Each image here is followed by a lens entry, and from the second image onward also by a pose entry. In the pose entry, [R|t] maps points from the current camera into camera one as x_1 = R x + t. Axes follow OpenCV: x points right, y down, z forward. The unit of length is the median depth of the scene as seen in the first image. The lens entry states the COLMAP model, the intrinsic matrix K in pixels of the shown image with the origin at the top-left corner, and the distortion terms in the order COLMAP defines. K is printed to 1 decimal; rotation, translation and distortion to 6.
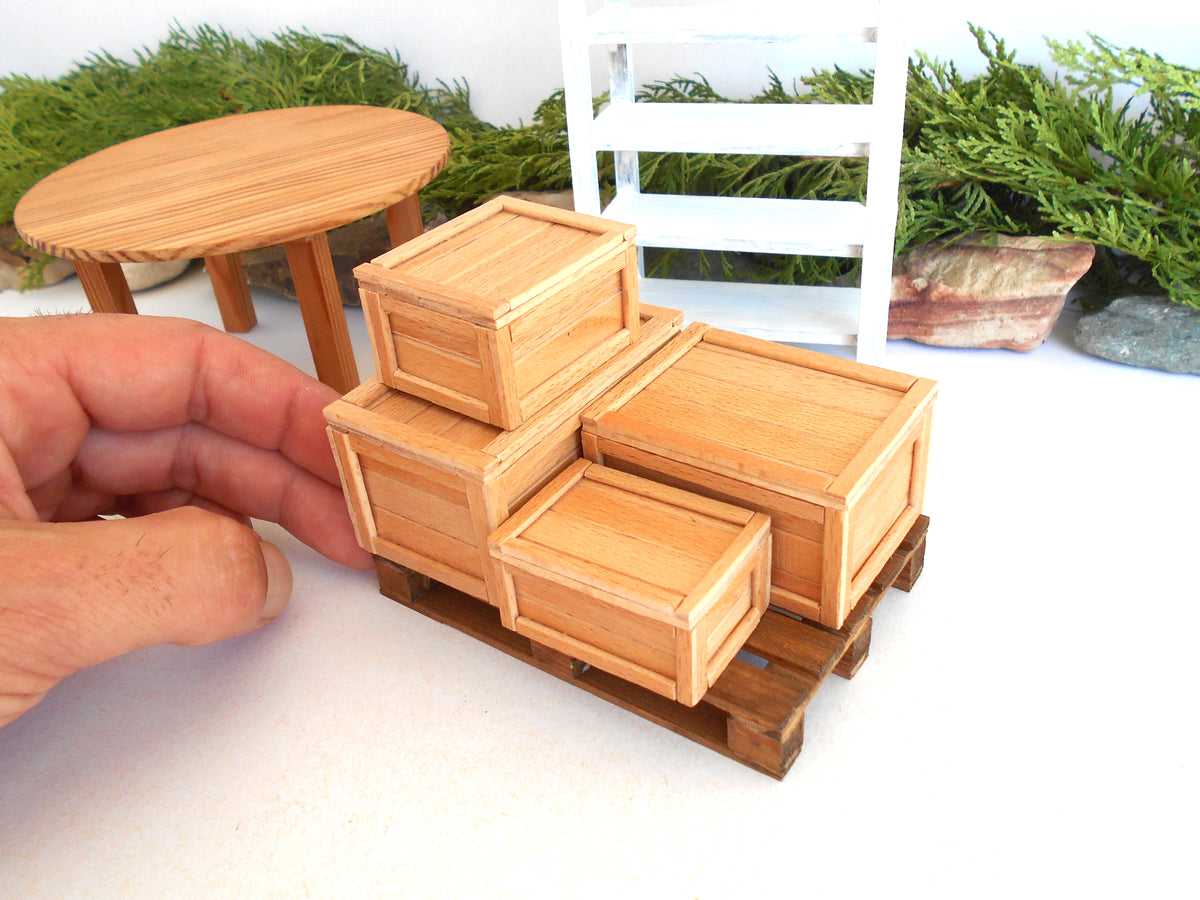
lens RADIAL K [[1067.3, 0, 598.3], [0, 1067.3, 459.6], [0, 0, 1]] dist [-0.009401, 0.010837]
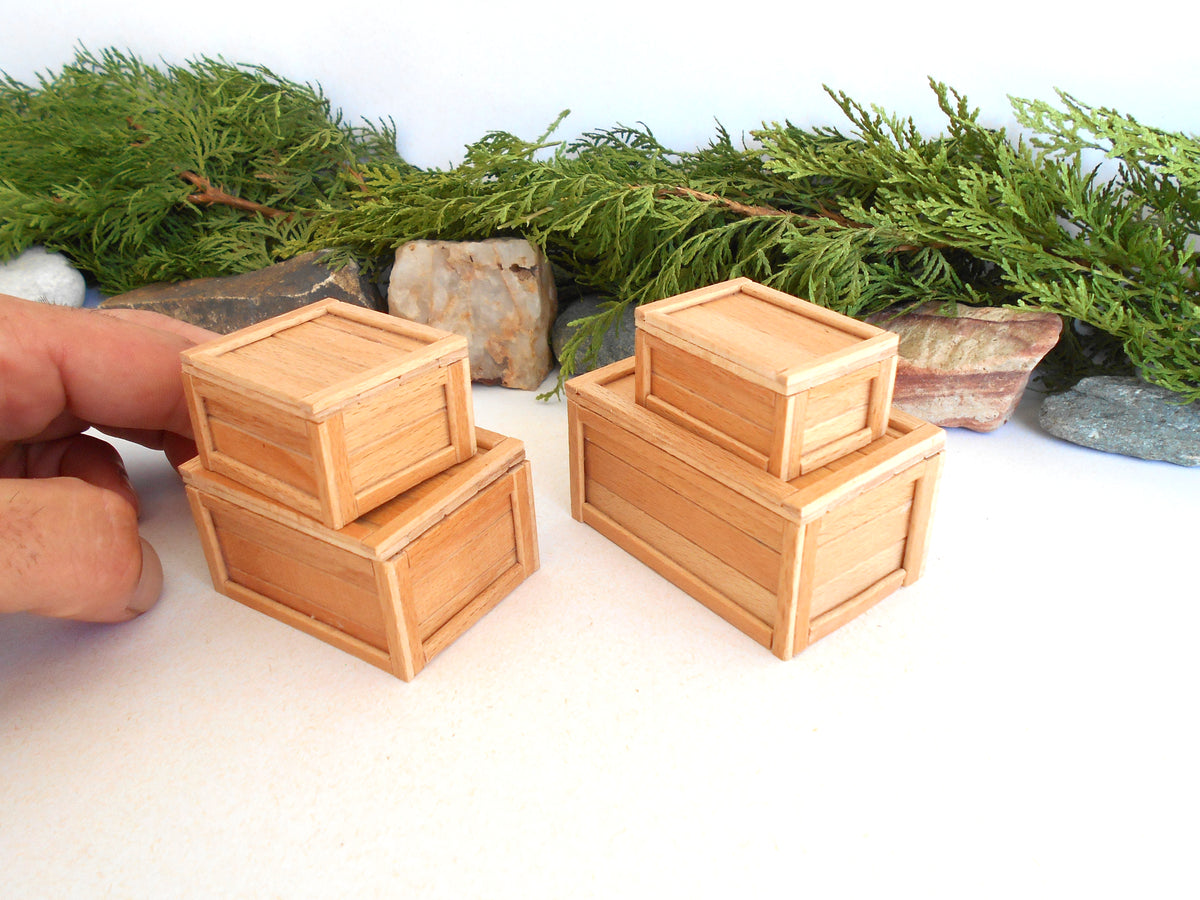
lens RADIAL K [[1067.3, 0, 601.9], [0, 1067.3, 455.2], [0, 0, 1]] dist [-0.009401, 0.010837]
pose [[0.998317, 0.035046, 0.046211, 0.031098], [-0.031768, 0.997051, -0.069856, -0.007093], [-0.048523, 0.068271, 0.996486, 0.109565]]
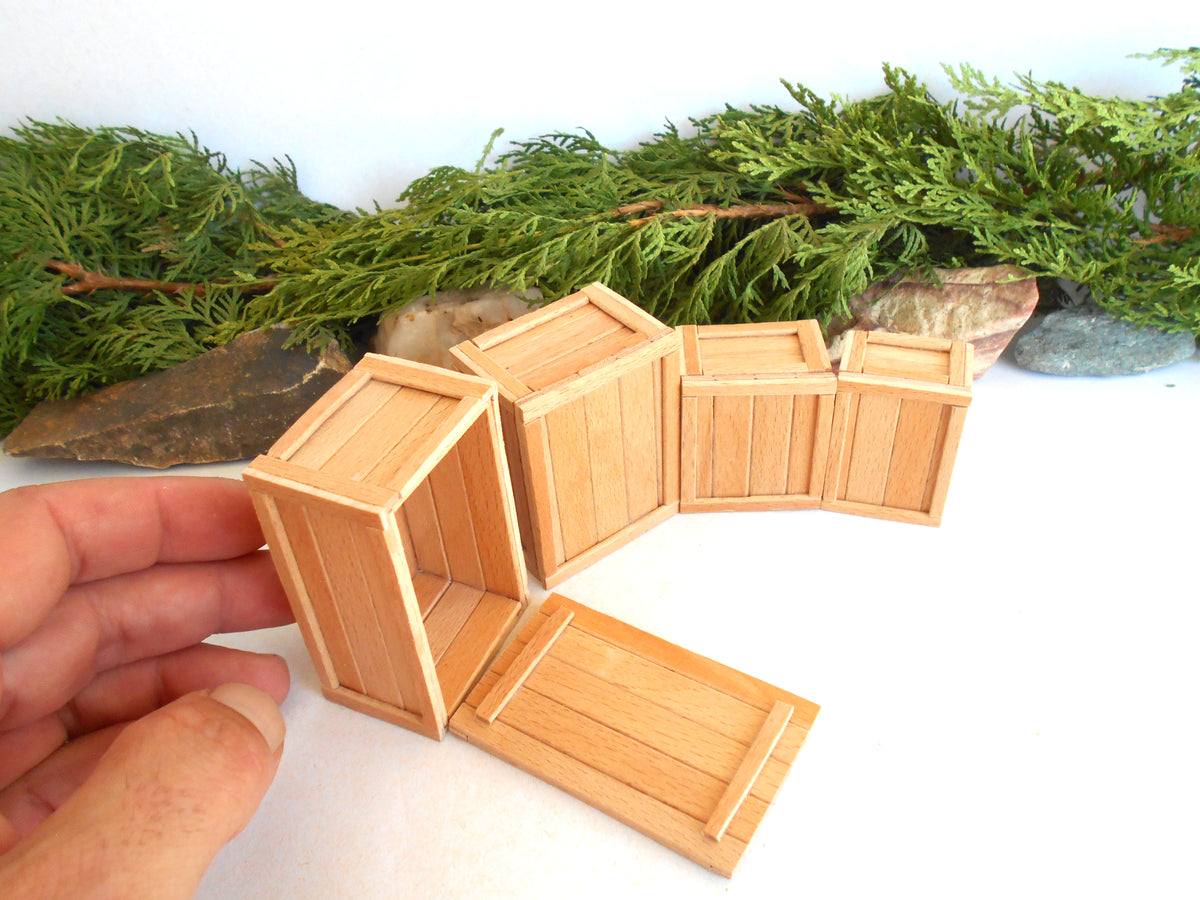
lens RADIAL K [[1067.3, 0, 614.4], [0, 1067.3, 449.2], [0, 0, 1]] dist [-0.009401, 0.010837]
pose [[0.915715, -0.235685, 0.325451, -0.275247], [0.203218, 0.970343, 0.130911, -0.245890], [-0.346653, -0.053739, 0.936453, 0.157553]]
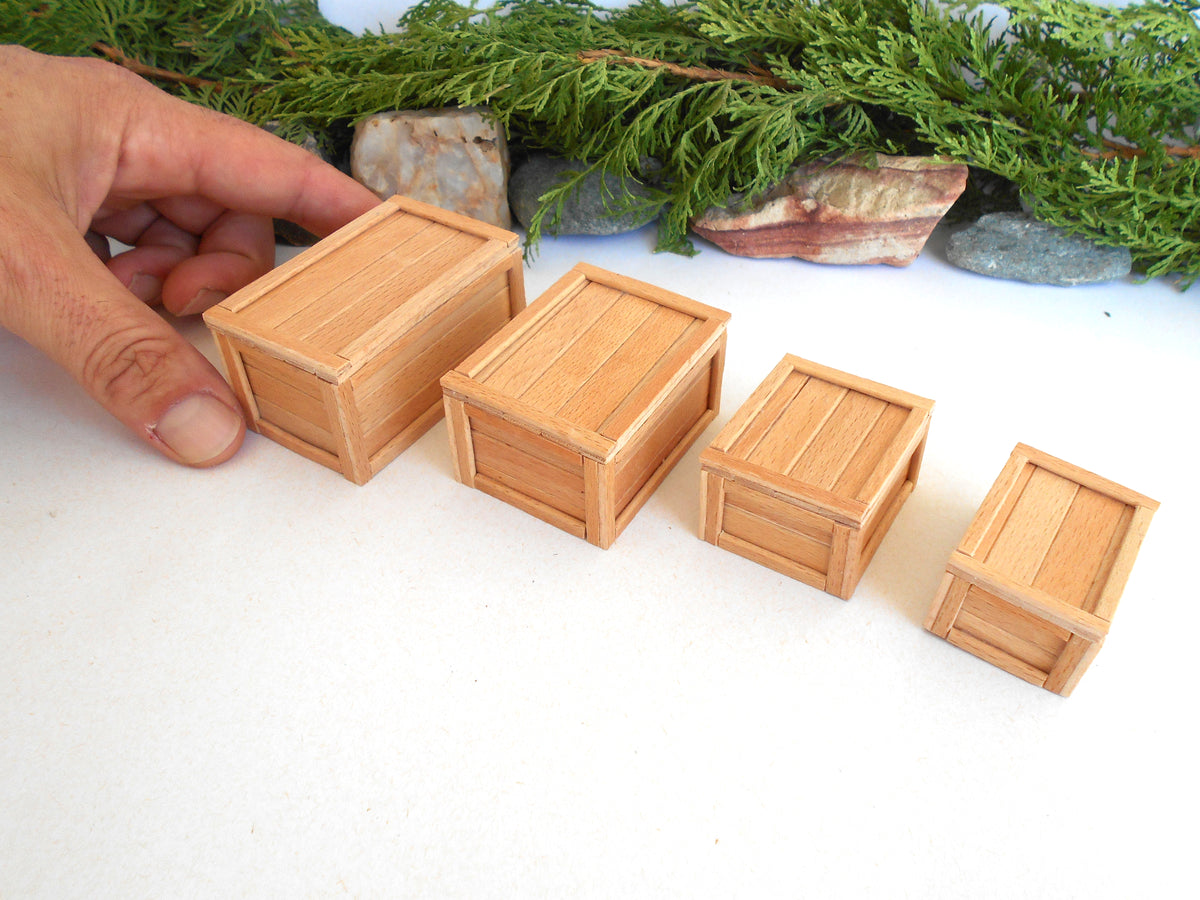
lens RADIAL K [[1067.3, 0, 608.5], [0, 1067.3, 464.6], [0, 0, 1]] dist [-0.009401, 0.010837]
pose [[0.976621, -0.082152, 0.198650, -0.117391], [0.053897, 0.988155, 0.143683, -0.076715], [-0.208100, -0.129617, 0.969481, 0.003157]]
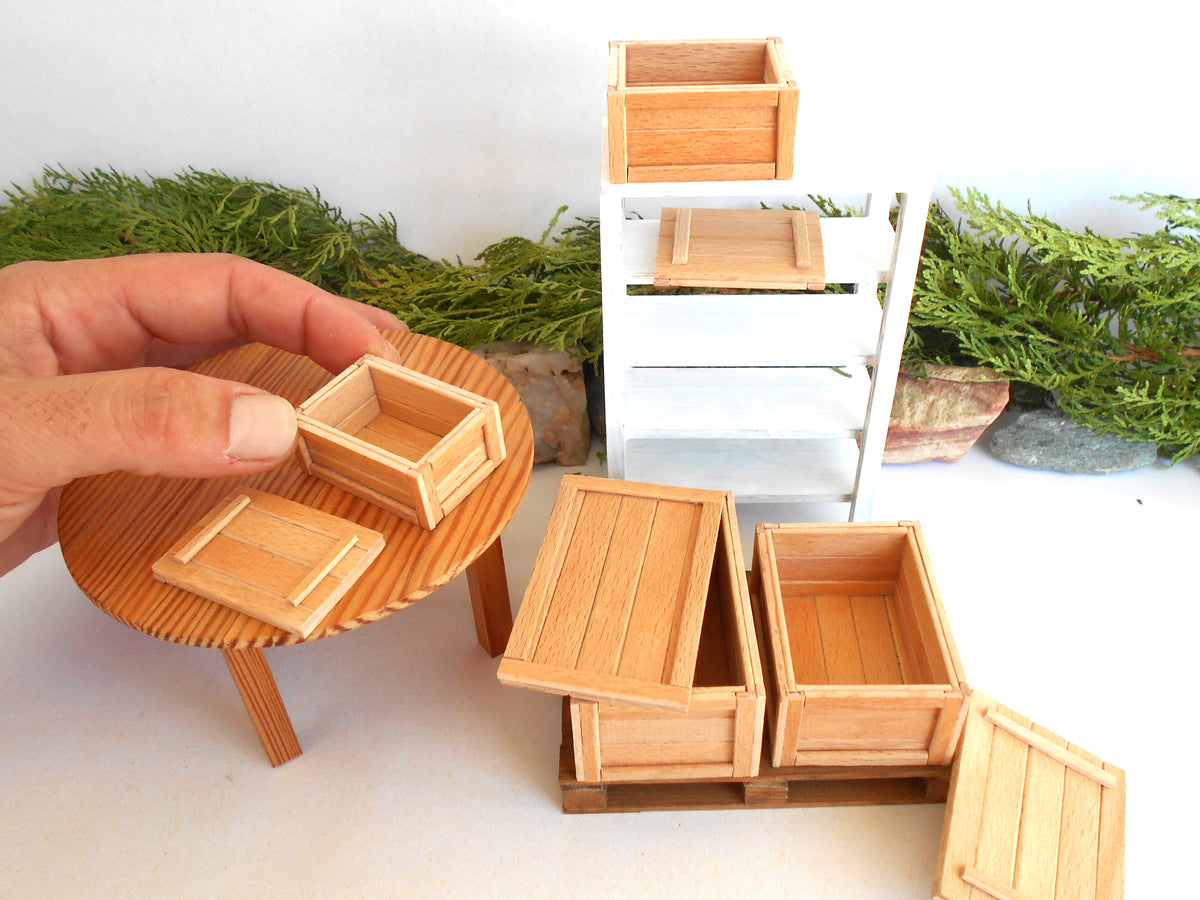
lens RADIAL K [[1067.3, 0, 605.8], [0, 1067.3, 464.7], [0, 0, 1]] dist [-0.009401, 0.010837]
pose [[0.964389, -0.127661, 0.231639, -0.245424], [0.103066, 0.987959, 0.115385, -0.279367], [-0.243580, -0.087401, 0.965935, -0.042959]]
